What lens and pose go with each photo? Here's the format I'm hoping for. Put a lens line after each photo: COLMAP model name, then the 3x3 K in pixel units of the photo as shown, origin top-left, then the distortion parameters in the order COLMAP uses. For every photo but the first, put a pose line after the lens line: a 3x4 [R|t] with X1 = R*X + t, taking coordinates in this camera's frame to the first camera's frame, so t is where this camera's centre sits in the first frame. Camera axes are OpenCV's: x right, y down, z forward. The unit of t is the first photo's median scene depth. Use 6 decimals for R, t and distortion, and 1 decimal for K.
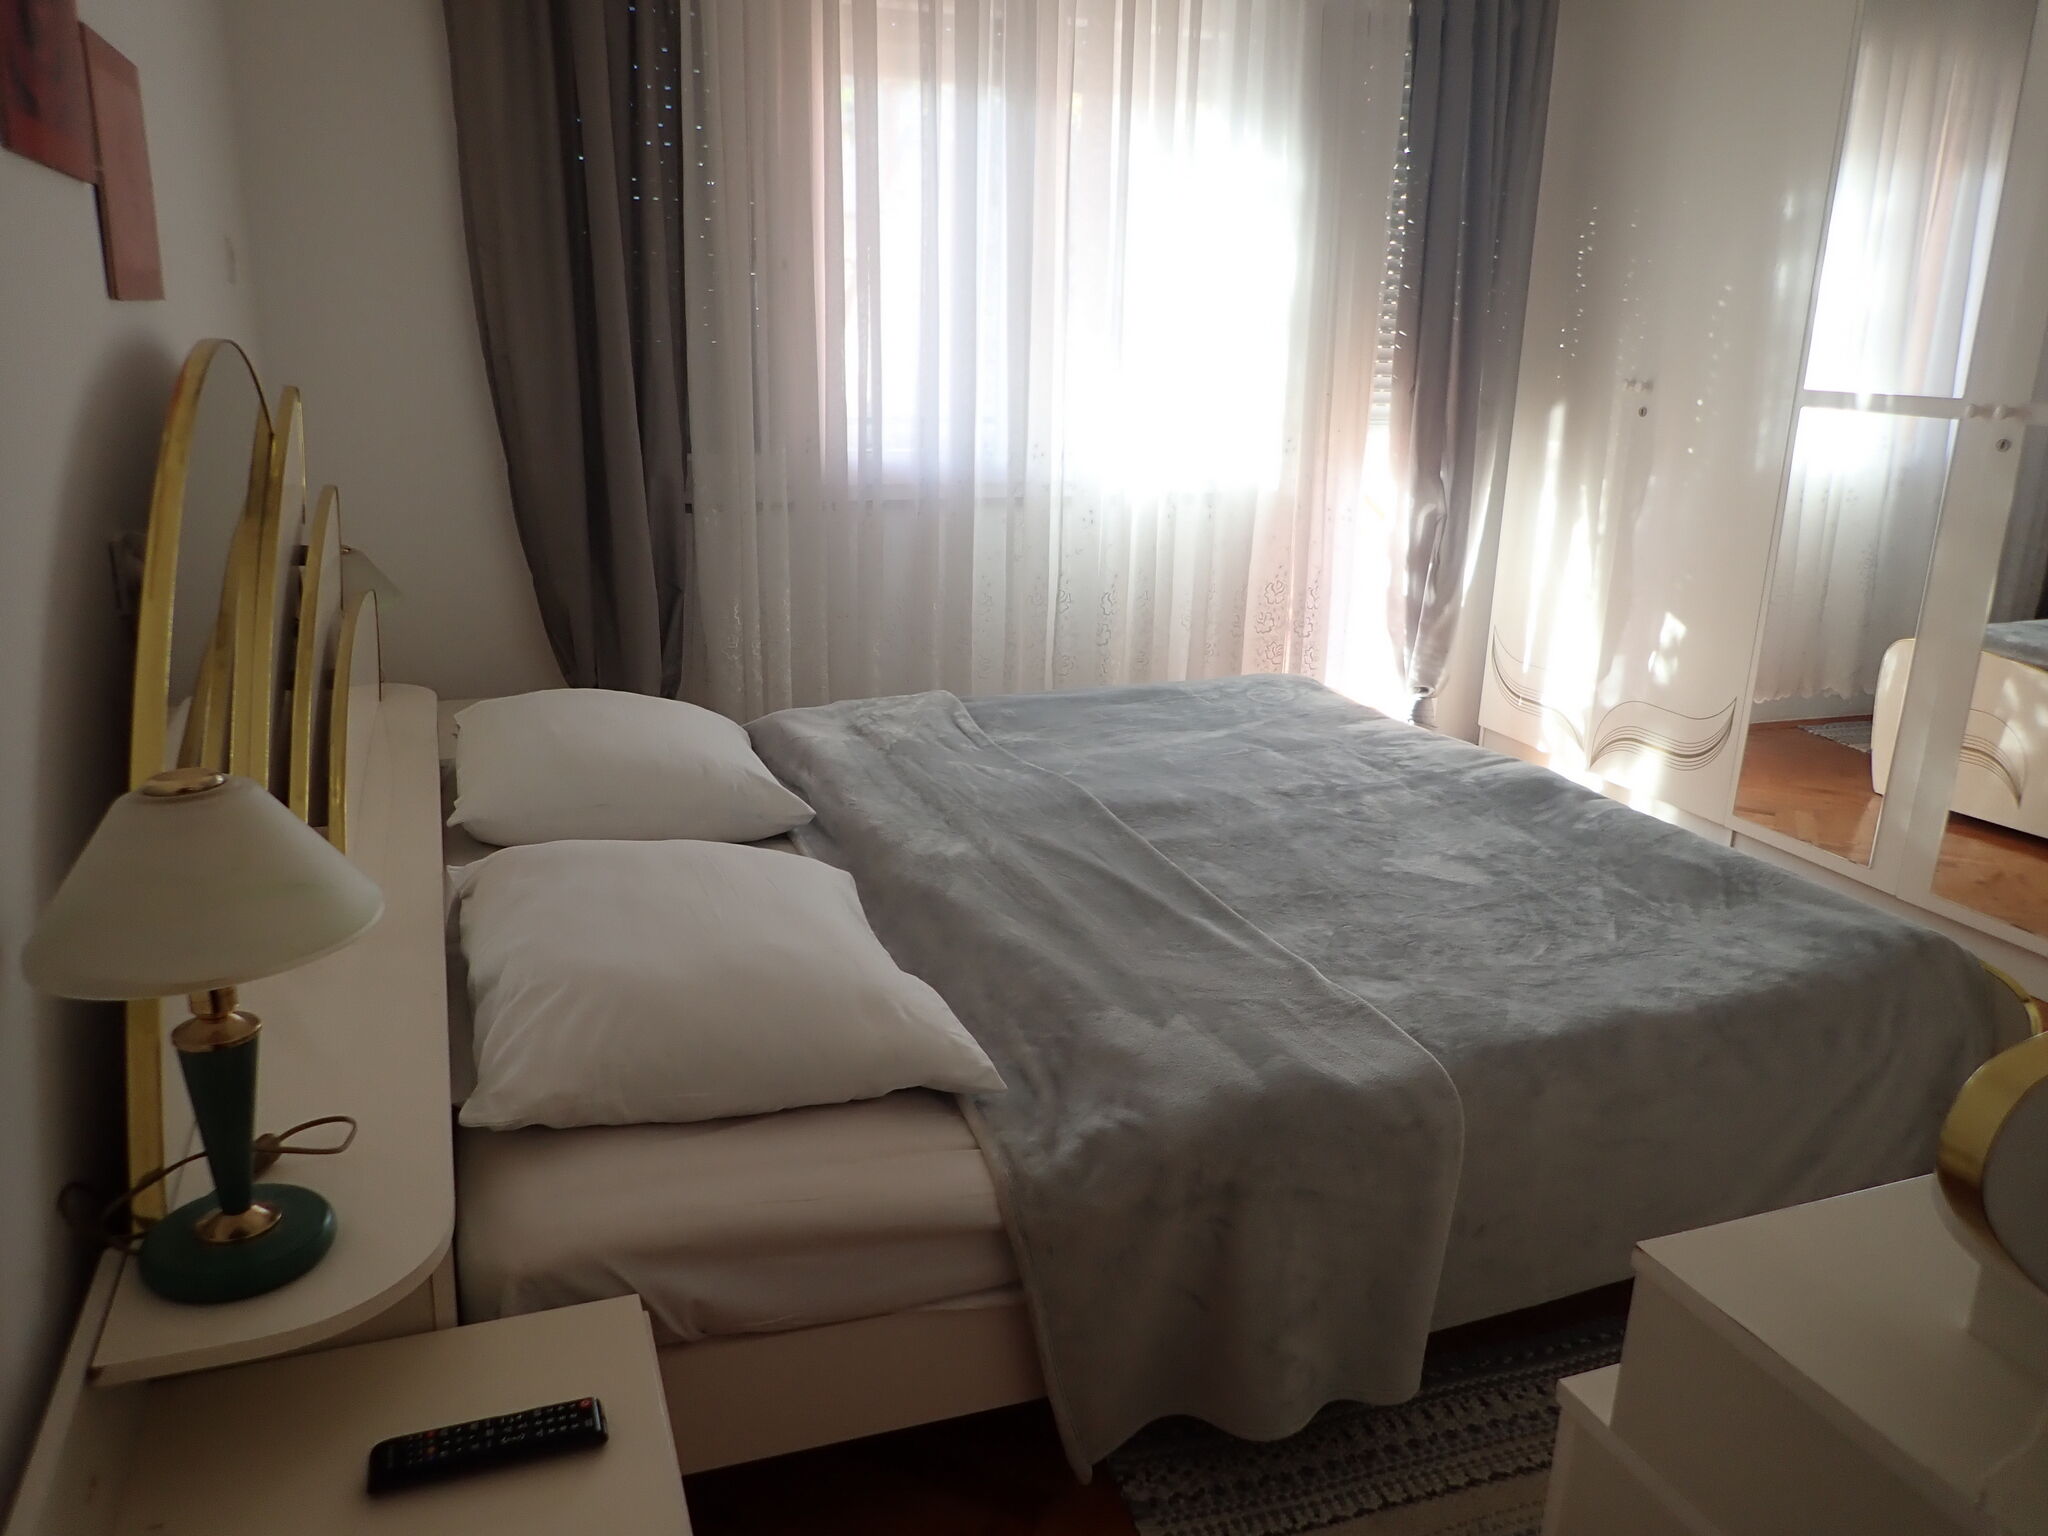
lens RADIAL K [[1521.0, 0, 1023.7], [0, 1521.0, 766.7], [0, 0, 1]] dist [0.002912, -0.001553]
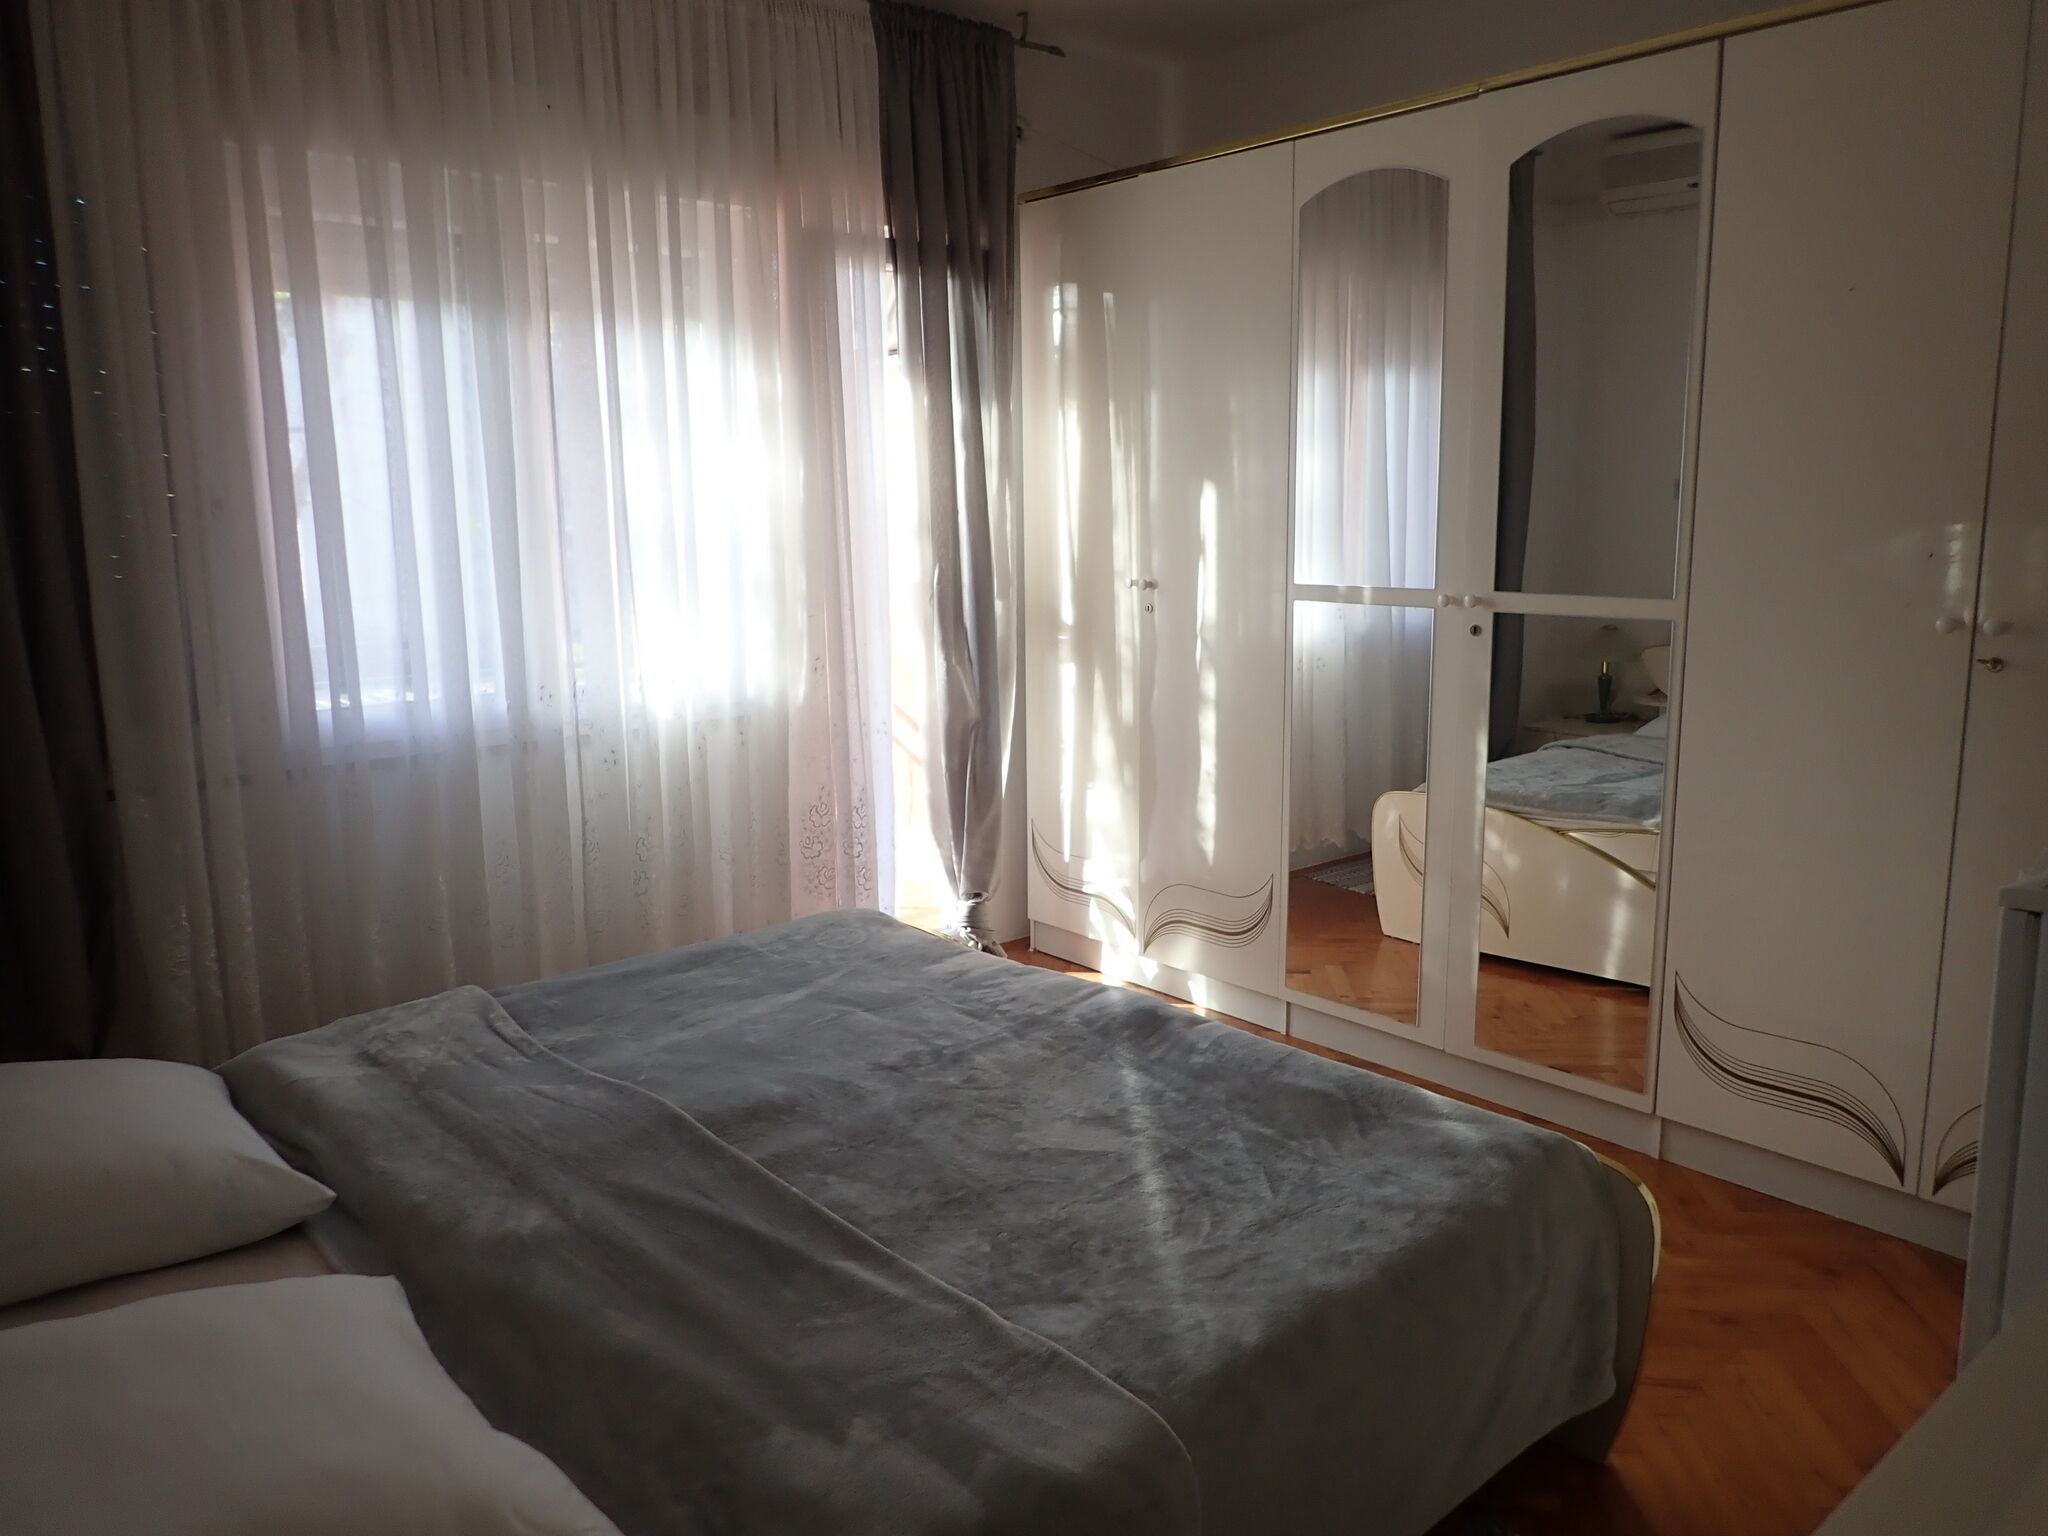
lens RADIAL K [[1521.0, 0, 1023.9], [0, 1521.0, 767.5], [0, 0, 1]] dist [0.002912, -0.001553]
pose [[0.940217, -0.094254, 0.327274, -0.032233], [0.128452, 0.988113, -0.084452, -0.067799], [-0.315424, 0.121442, 0.941148, 0.089852]]
